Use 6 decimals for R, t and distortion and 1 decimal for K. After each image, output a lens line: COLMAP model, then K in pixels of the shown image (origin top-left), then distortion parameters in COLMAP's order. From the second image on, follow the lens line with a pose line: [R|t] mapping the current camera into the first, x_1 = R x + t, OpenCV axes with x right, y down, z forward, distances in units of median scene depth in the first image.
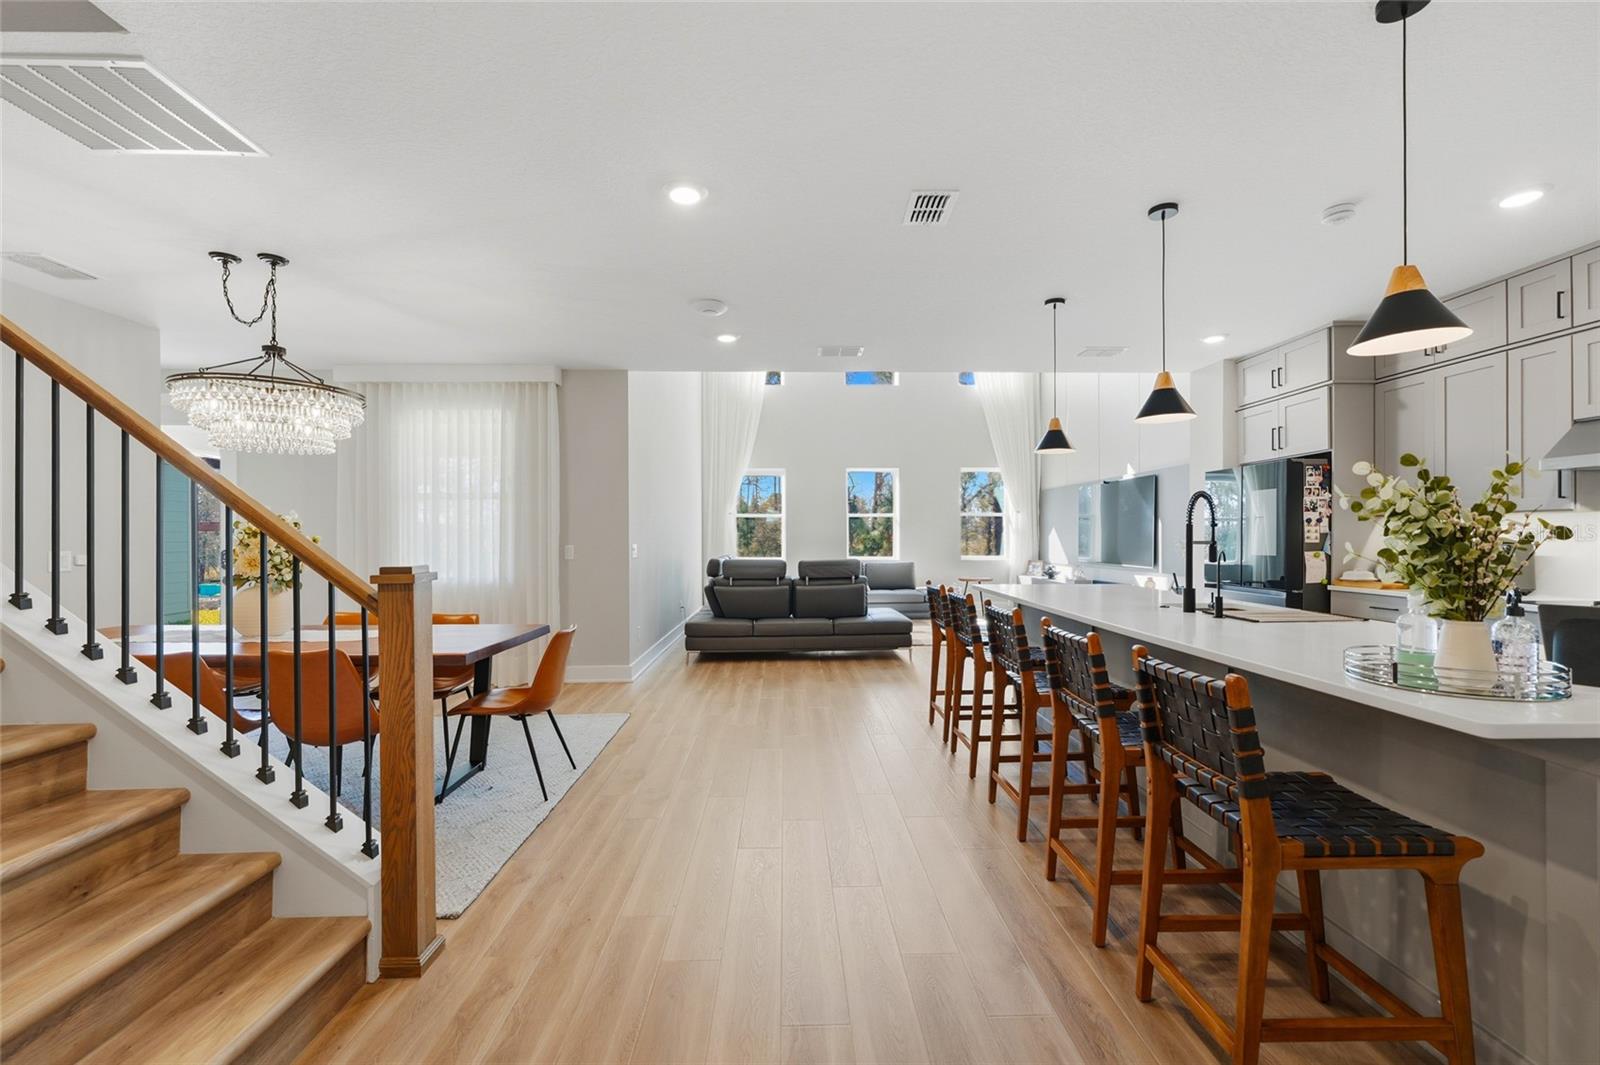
lens RADIAL K [[659.8, 0, 801.5], [0, 659.8, 532.8], [0, 0, 1]] dist [-0.000641, 0.000627]
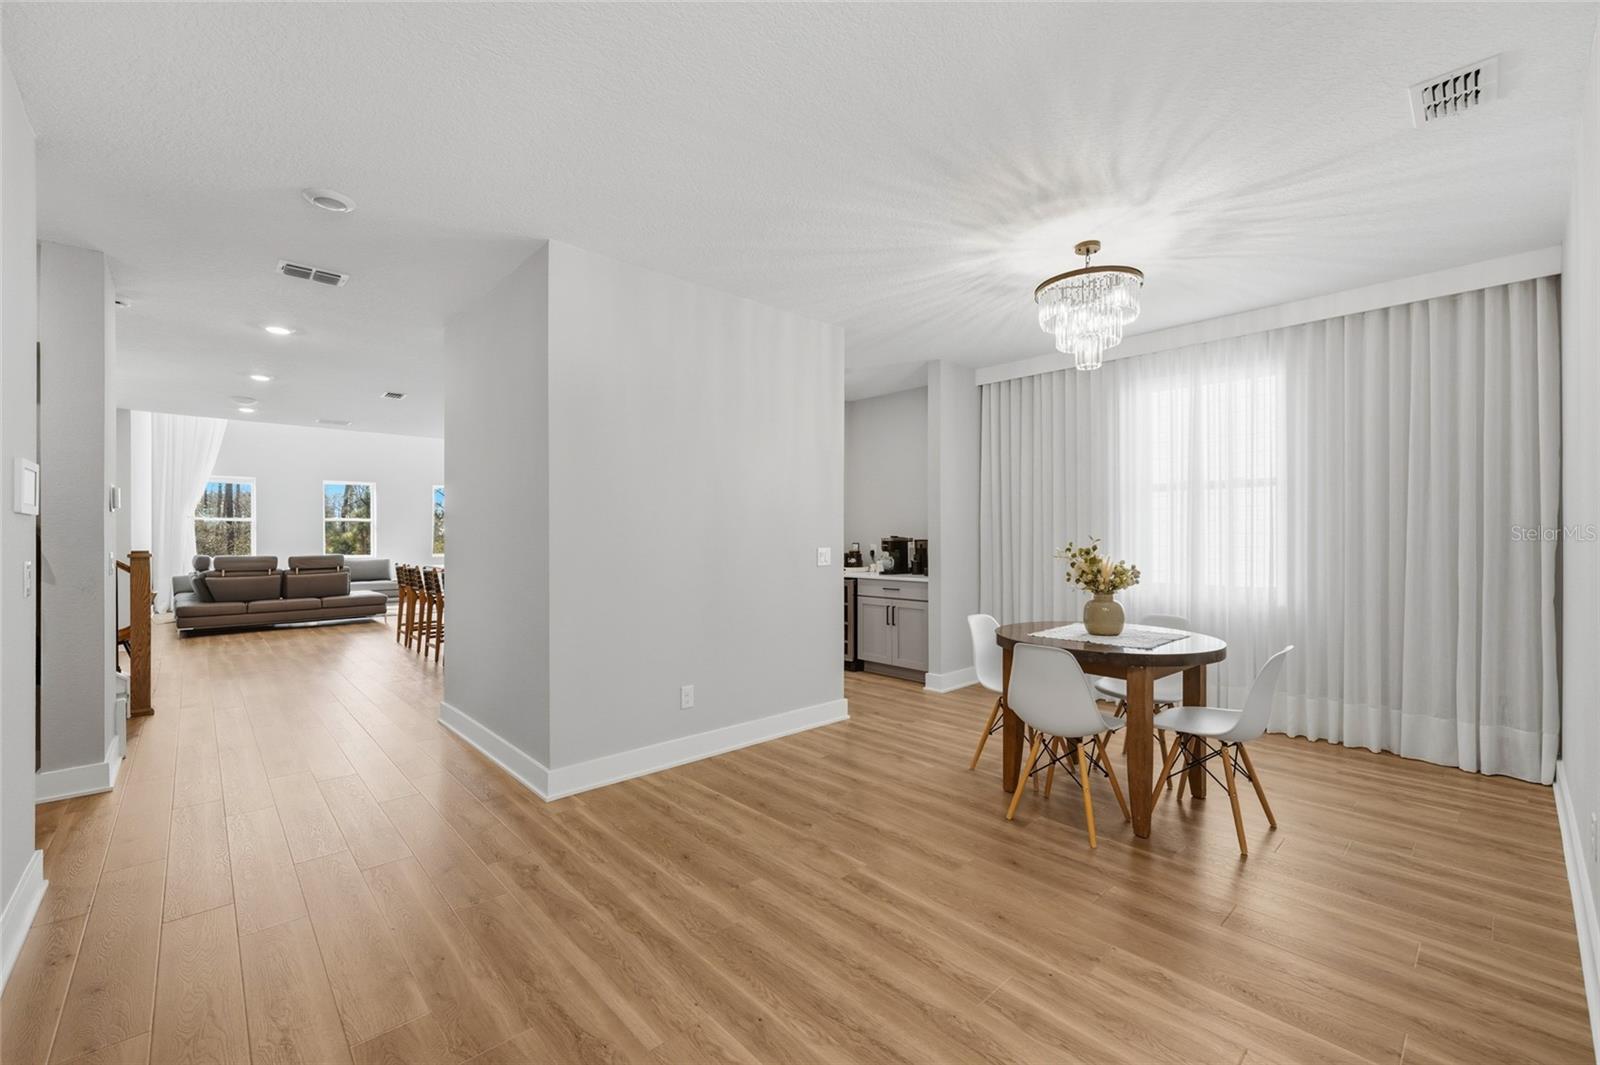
lens RADIAL K [[659.8, 0, 801.7], [0, 659.8, 535.5], [0, 0, 1]] dist [-0.000641, 0.000627]
pose [[0.751075, 0.005094, 0.660197, -0.154251], [-0.005768, 0.999983, -0.001154, -0.007024], [-0.660192, -0.002941, 0.751092, -1.006007]]
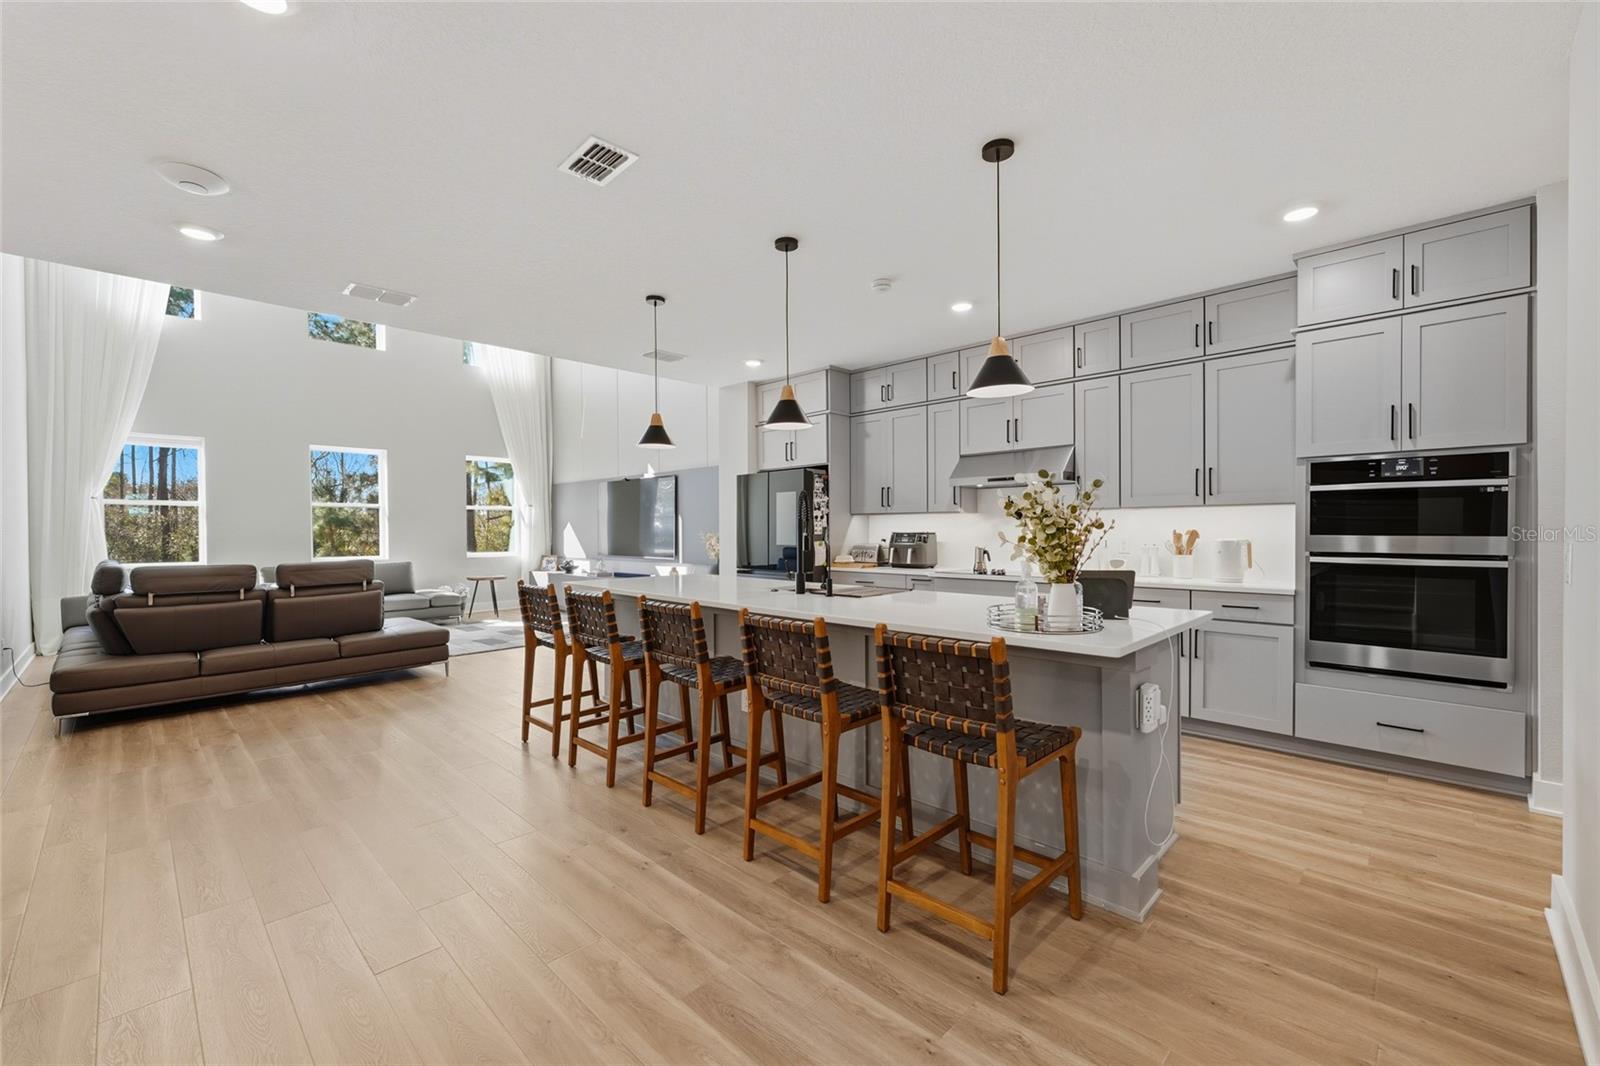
lens RADIAL K [[656.1, 0, 787.2], [0, 656.1, 531.8], [0, 0, 1]] dist [0.006921, -0.000470]
pose [[0.723239, -0.003718, 0.690588, -0.143944], [-0.000288, 0.999984, 0.005685, 0.002332], [-0.690598, -0.004310, 0.723226, 0.105862]]
